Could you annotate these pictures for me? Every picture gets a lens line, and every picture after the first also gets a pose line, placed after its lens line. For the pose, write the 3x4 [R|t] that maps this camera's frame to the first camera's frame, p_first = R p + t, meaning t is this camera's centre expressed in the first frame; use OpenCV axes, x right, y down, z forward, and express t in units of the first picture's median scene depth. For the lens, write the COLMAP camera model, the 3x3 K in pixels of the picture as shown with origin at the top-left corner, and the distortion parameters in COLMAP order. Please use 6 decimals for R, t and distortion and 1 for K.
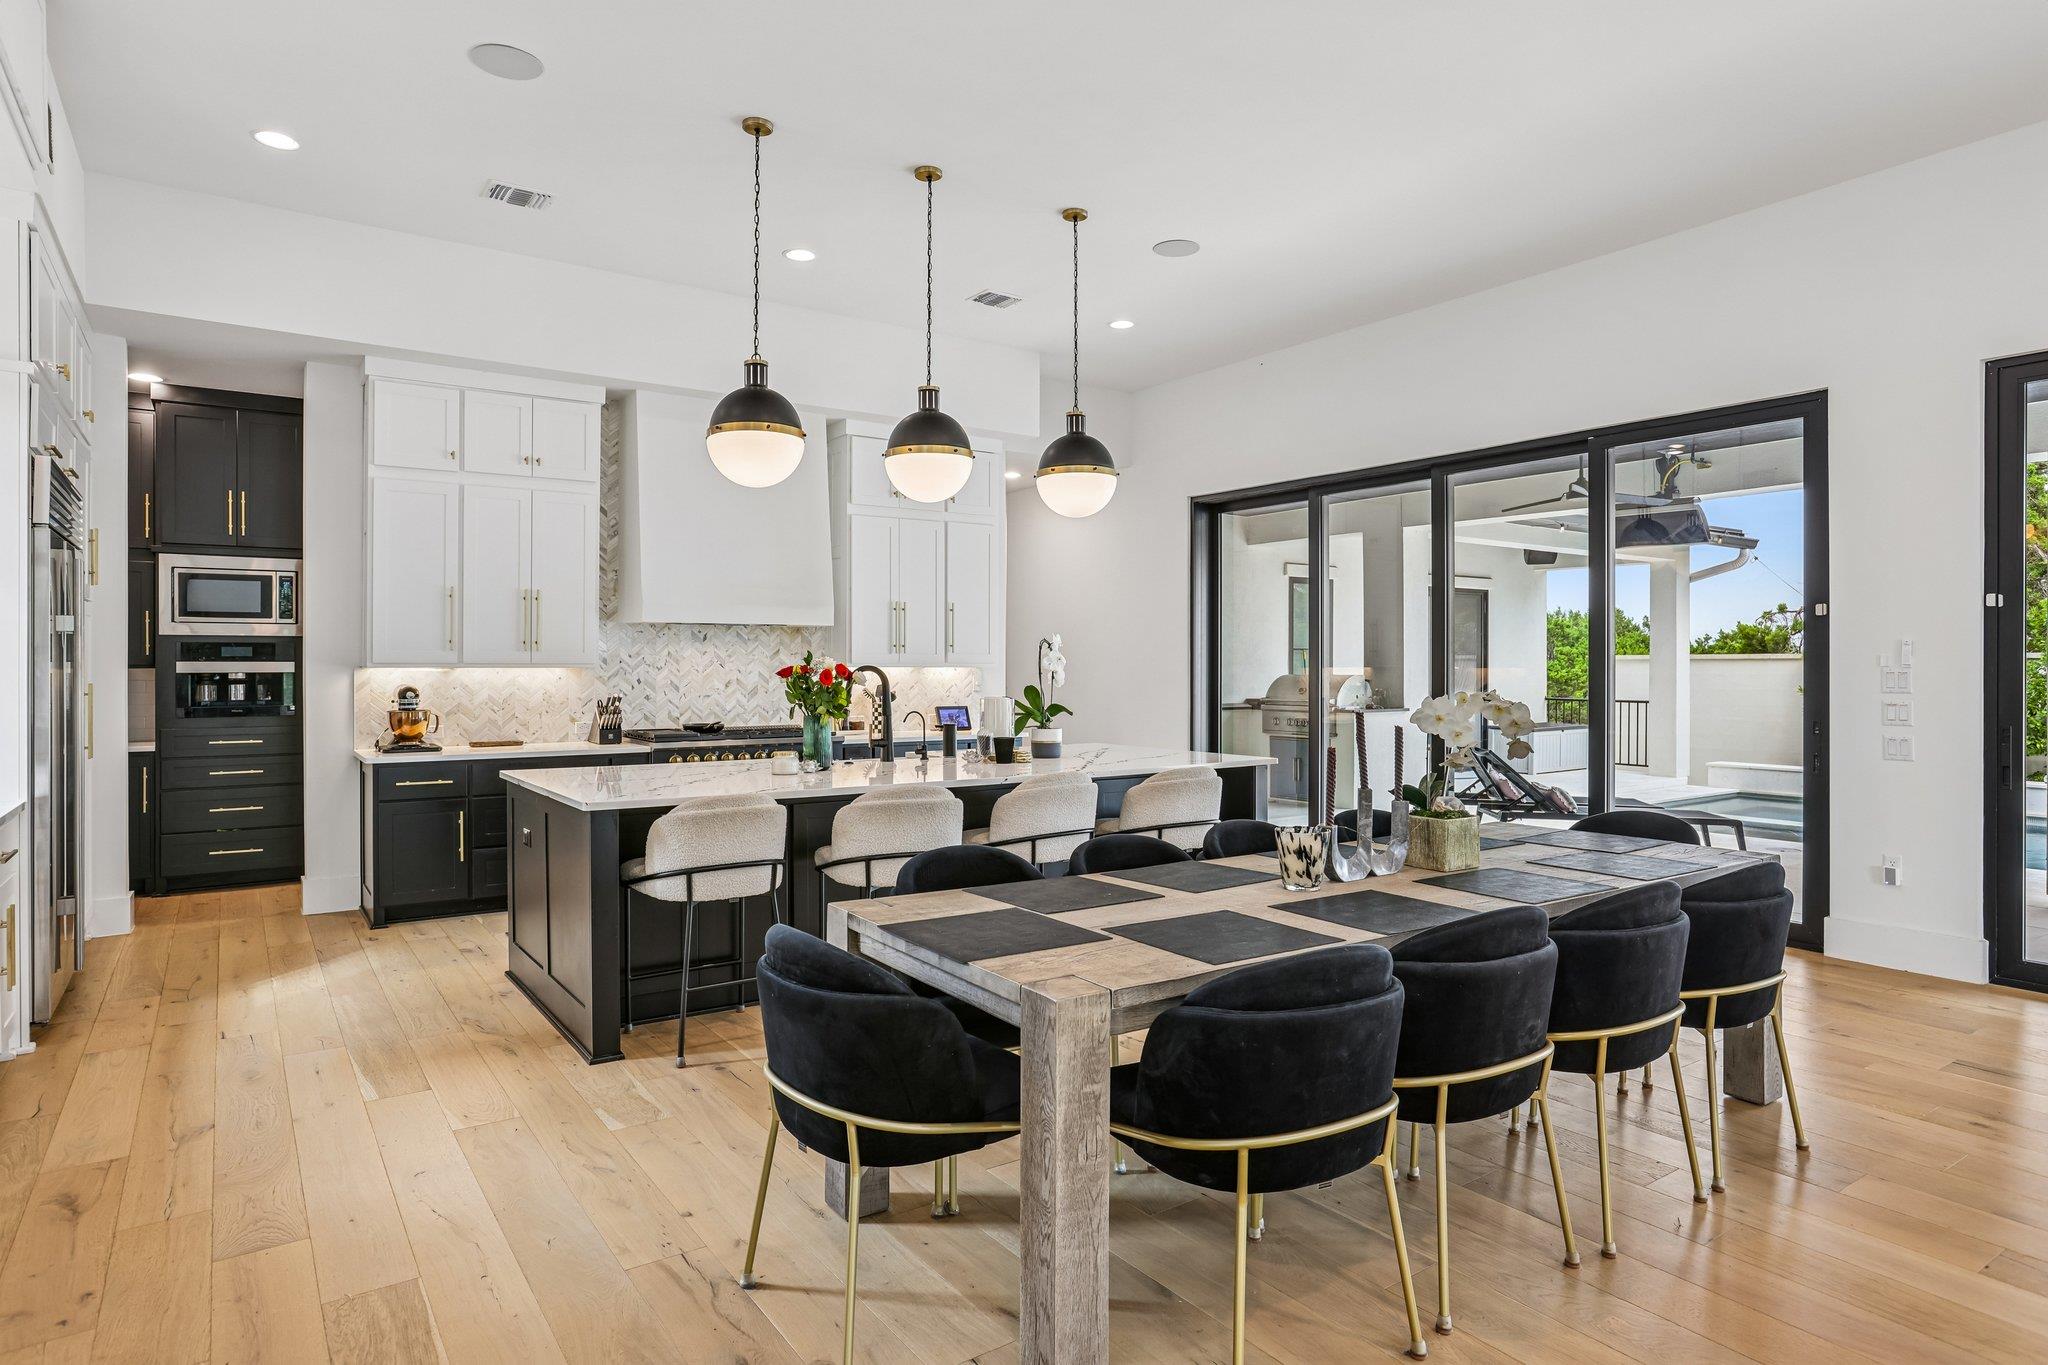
lens RADIAL K [[1149.3, 0, 1036.3], [0, 1149.3, 677.2], [0, 0, 1]] dist [-0.025488, 0.000450]
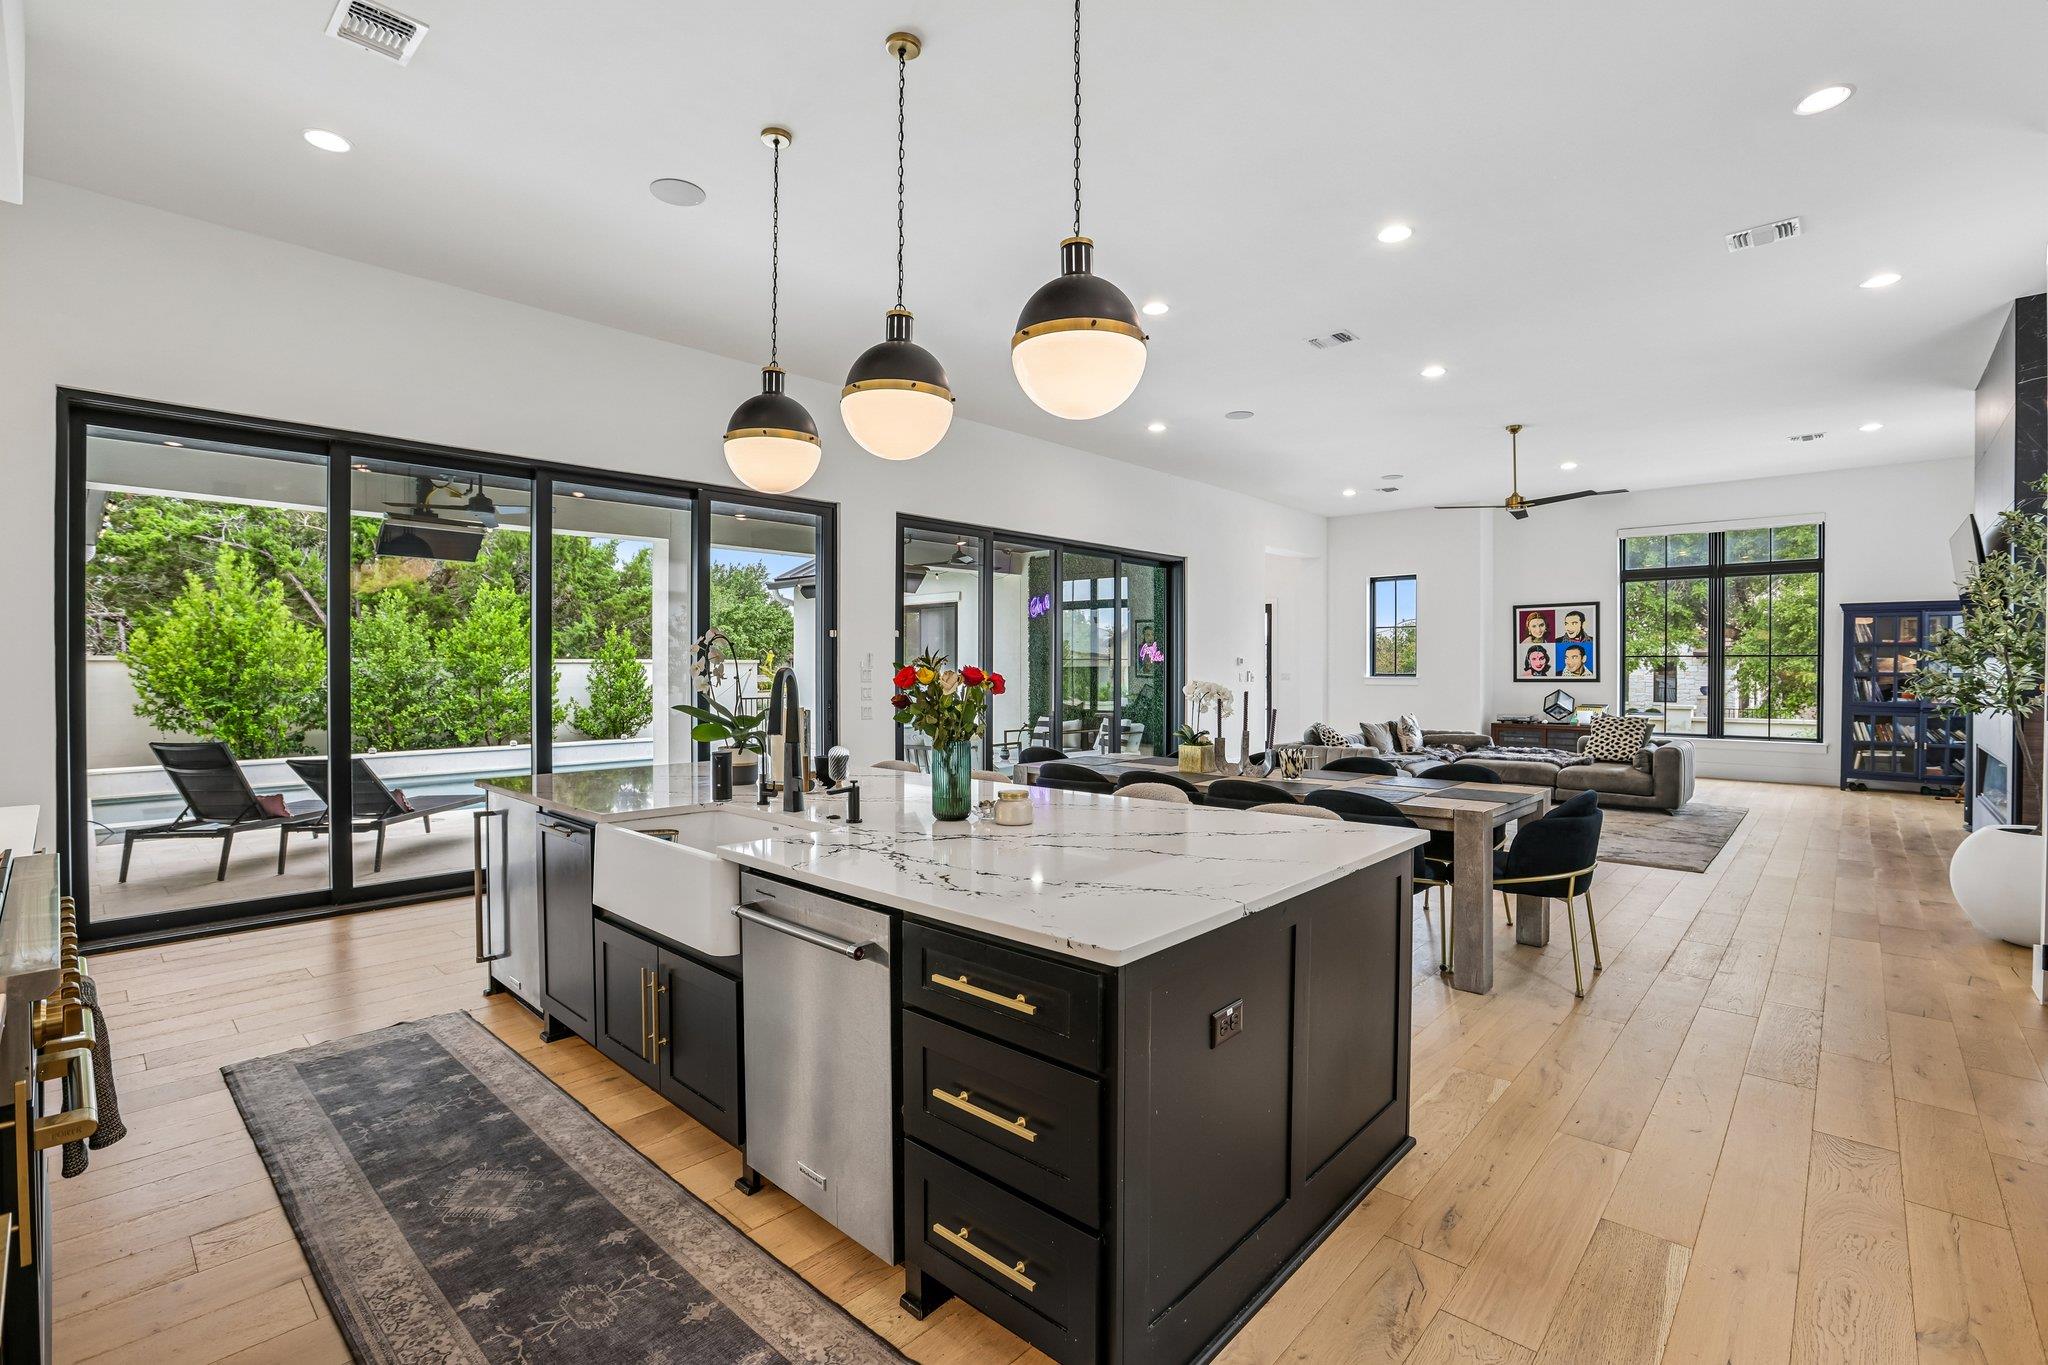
lens RADIAL K [[920.6, 0, 1024.0], [0, 920.6, 682.5], [0, 0, 1]] dist [-0.020061, 0.000195]
pose [[-0.208414, -0.017523, 0.977884, -0.582507], [0.008526, 0.999769, 0.019733, -0.009835], [-0.978004, 0.012450, -0.208217, 0.838863]]
